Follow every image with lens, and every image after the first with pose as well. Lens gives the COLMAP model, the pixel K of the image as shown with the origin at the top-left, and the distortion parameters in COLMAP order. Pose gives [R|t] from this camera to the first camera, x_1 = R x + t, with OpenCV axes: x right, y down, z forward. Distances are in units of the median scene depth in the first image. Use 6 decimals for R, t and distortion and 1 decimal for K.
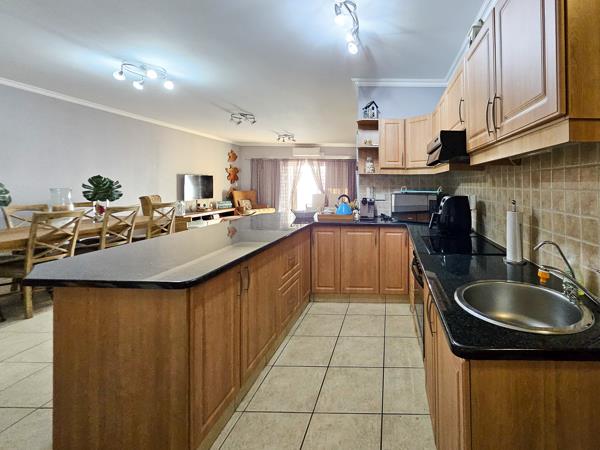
lens RADIAL K [[291.5, 0, 388.0], [0, 291.5, 187.9], [0, 0, 1]] dist [-0.000879, -0.000051]
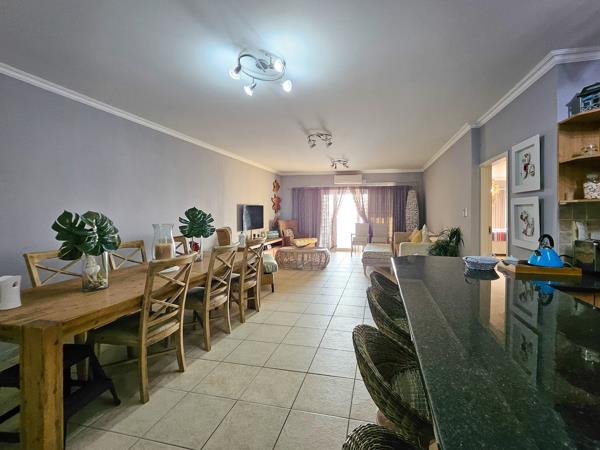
lens RADIAL K [[266.0, 0, 324.0], [0, 266.0, 215.9], [0, 0, 1]] dist [-0.001061, -0.000110]
pose [[0.981782, -0.003696, -0.189976, -0.515794], [0.004697, 0.999977, 0.004821, -0.022590], [0.189954, -0.005626, 0.981777, 0.334038]]
